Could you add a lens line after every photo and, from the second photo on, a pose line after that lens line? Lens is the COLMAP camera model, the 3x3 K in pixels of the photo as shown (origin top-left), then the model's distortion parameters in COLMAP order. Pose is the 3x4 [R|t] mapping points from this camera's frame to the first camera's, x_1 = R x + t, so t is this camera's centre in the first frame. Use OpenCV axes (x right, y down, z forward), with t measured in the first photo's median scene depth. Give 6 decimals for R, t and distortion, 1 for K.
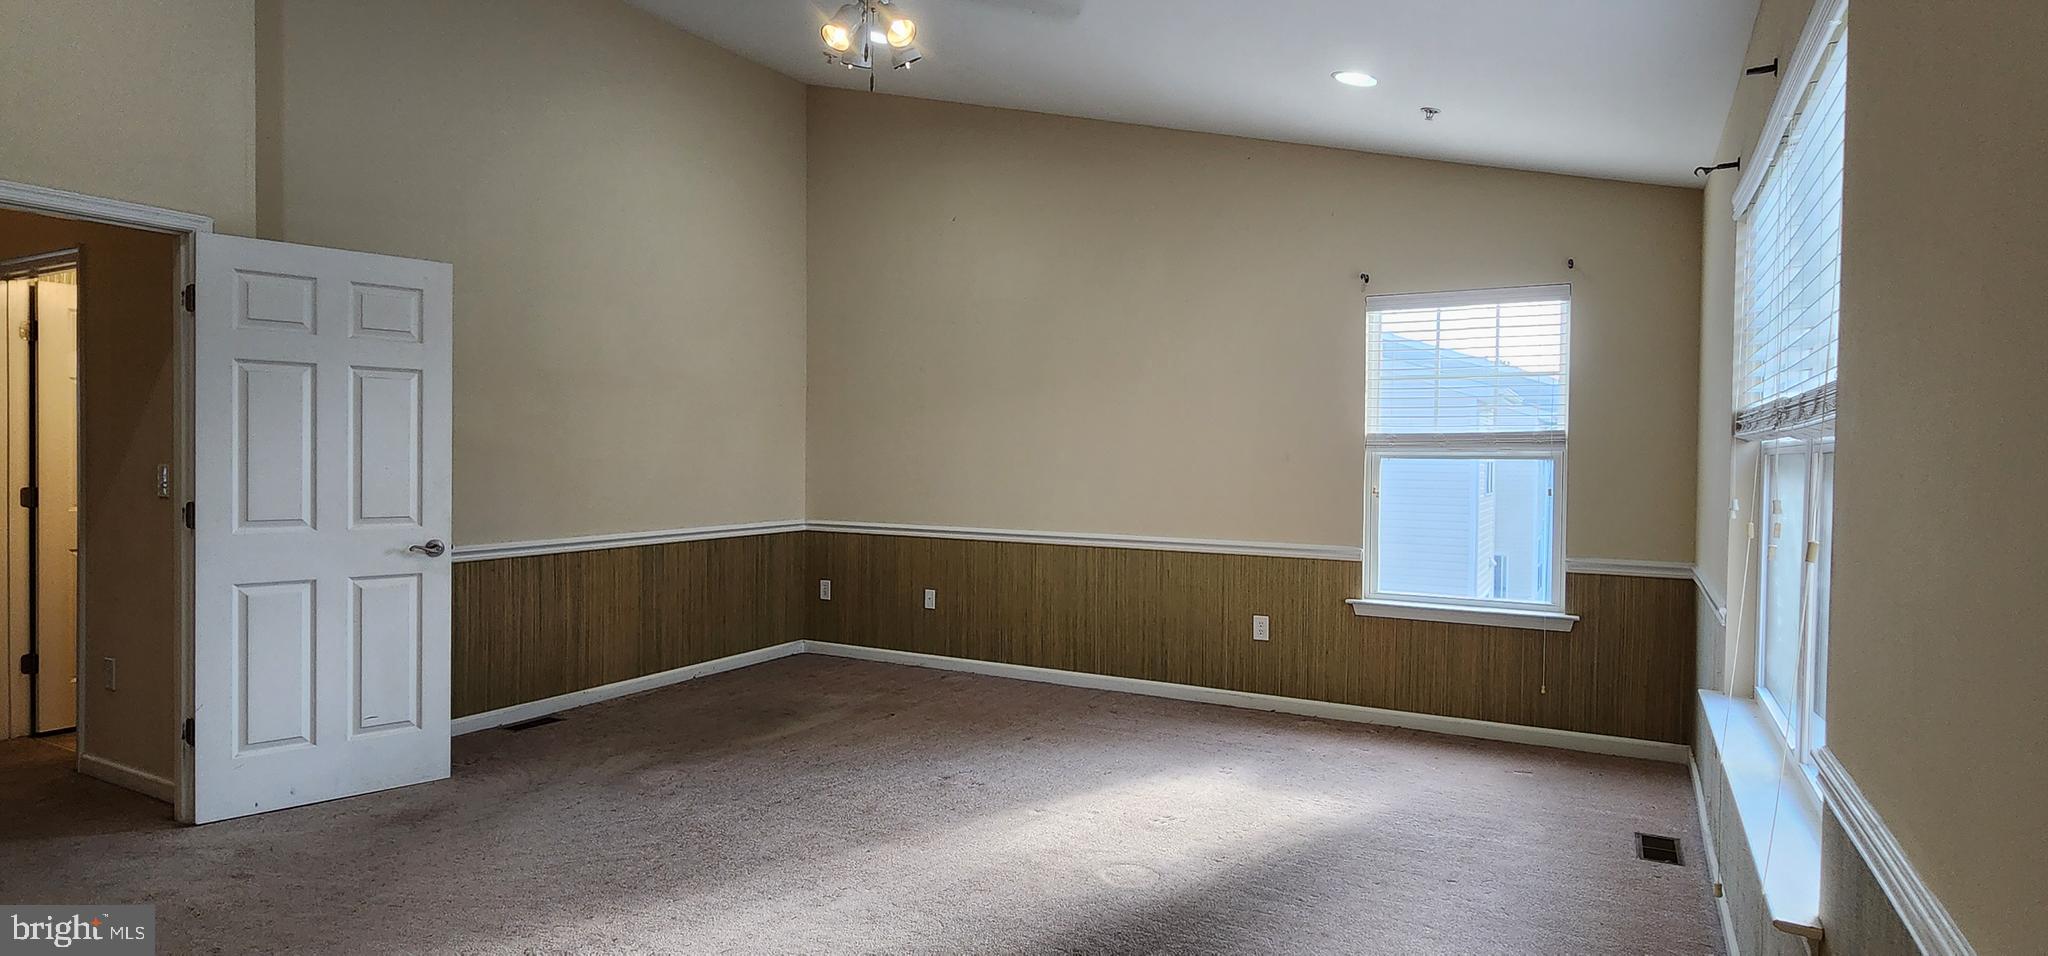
lens RADIAL K [[1086.6, 0, 1019.4], [0, 1086.6, 479.8], [0, 0, 1]] dist [0.004255, -0.003580]
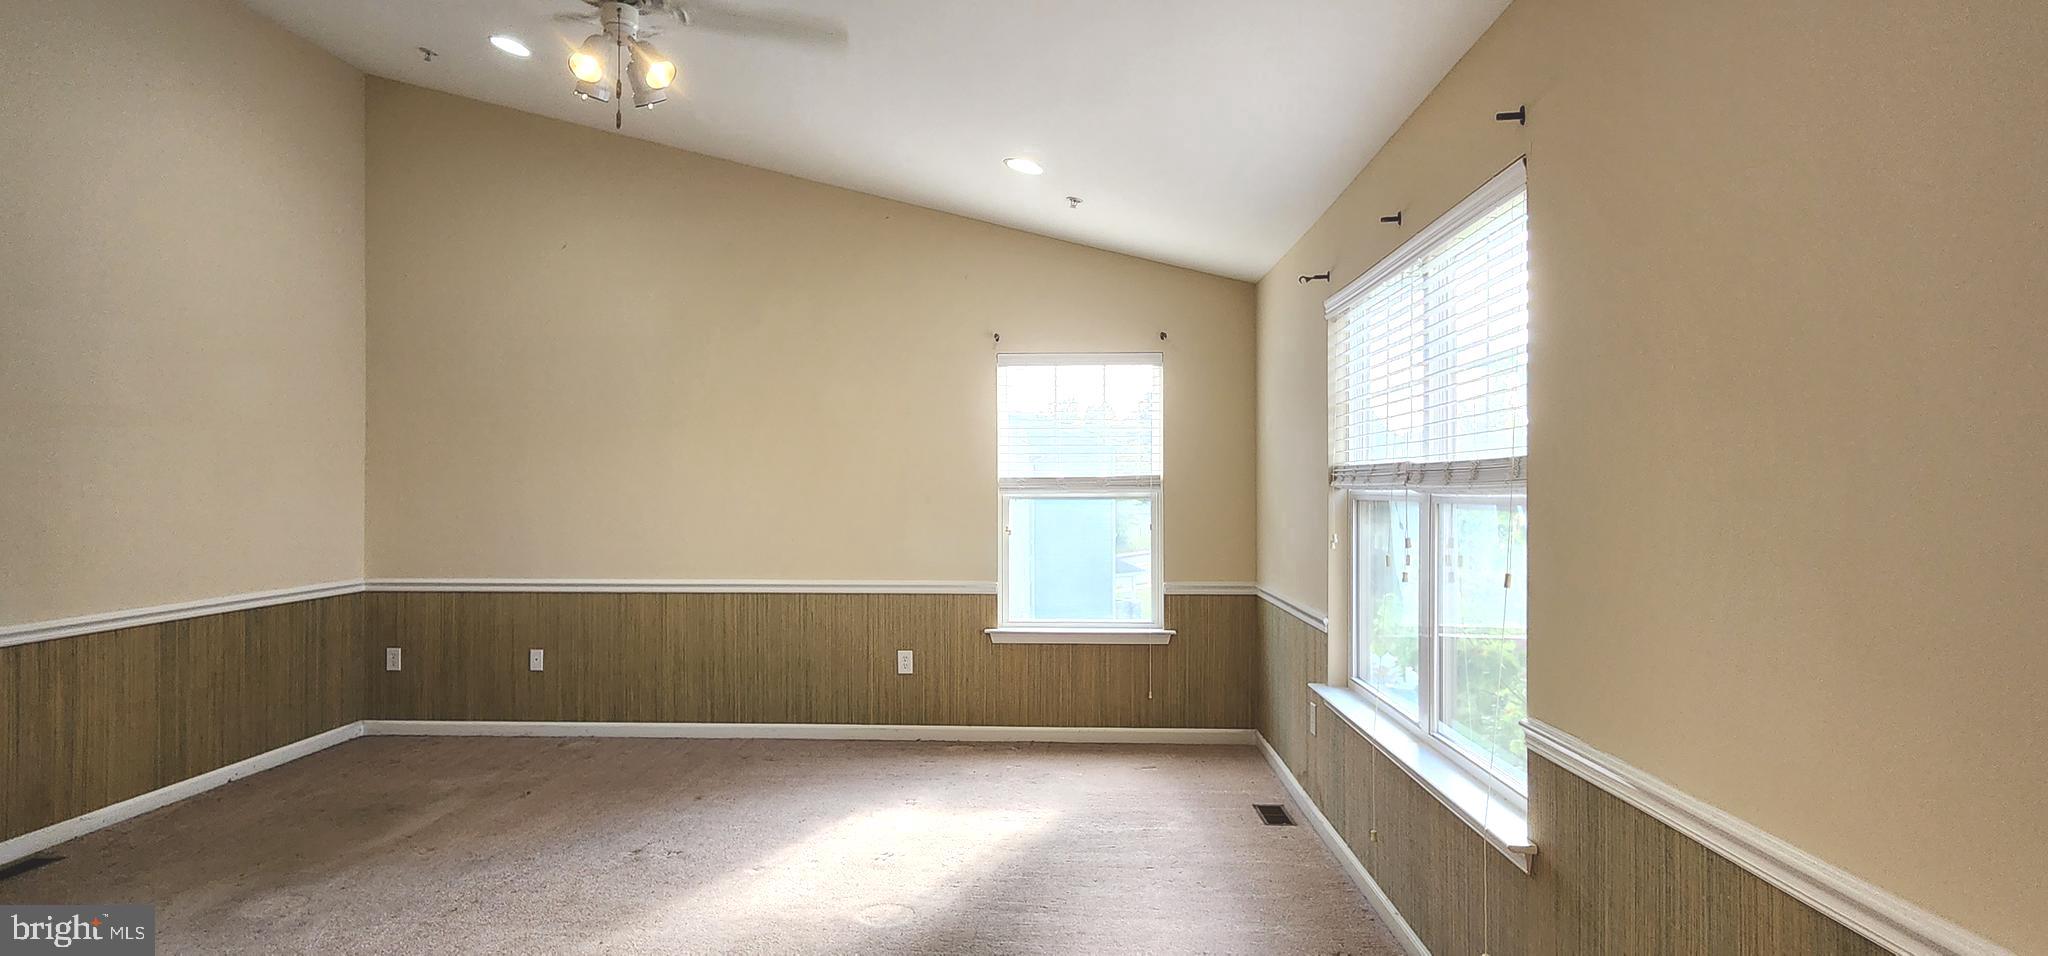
lens RADIAL K [[1086.6, 0, 1028.5], [0, 1086.6, 478.7], [0, 0, 1]] dist [0.004255, -0.003580]
pose [[0.893052, -0.006662, 0.449904, -0.150413], [0.019549, 0.999521, -0.024003, -0.014272], [-0.449529, 0.030231, 0.892754, 0.002483]]
